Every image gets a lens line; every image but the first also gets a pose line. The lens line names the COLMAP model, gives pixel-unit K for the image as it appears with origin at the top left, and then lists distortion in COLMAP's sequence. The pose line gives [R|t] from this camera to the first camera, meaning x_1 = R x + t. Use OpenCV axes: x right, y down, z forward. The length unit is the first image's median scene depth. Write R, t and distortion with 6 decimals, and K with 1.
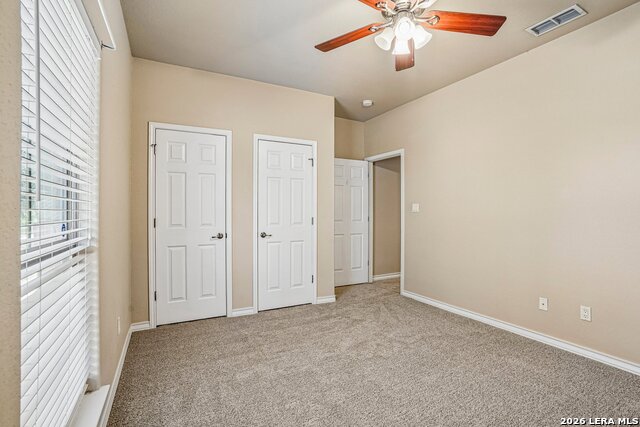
lens RADIAL K [[299.0, 0, 323.6], [0, 299.0, 209.5], [0, 0, 1]] dist [-0.018720, 0.001736]
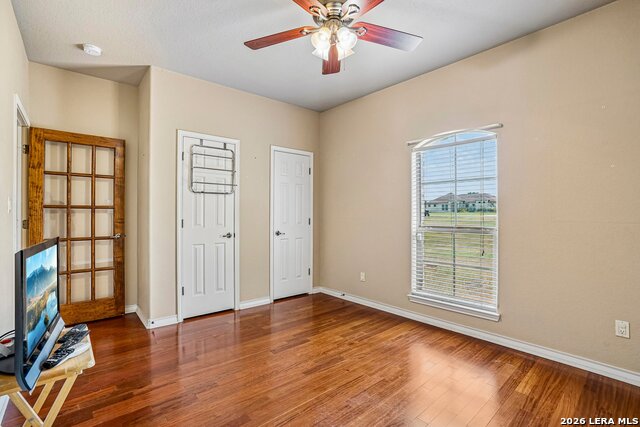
lens RADIAL K [[299.0, 0, 322.9], [0, 299.0, 214.3], [0, 0, 1]] dist [-0.018720, 0.001736]
pose [[0.975324, -0.001819, 0.220770, -0.286966], [-0.000178, 0.999959, 0.009026, 0.001155], [-0.220777, -0.008843, 0.975284, -0.160878]]
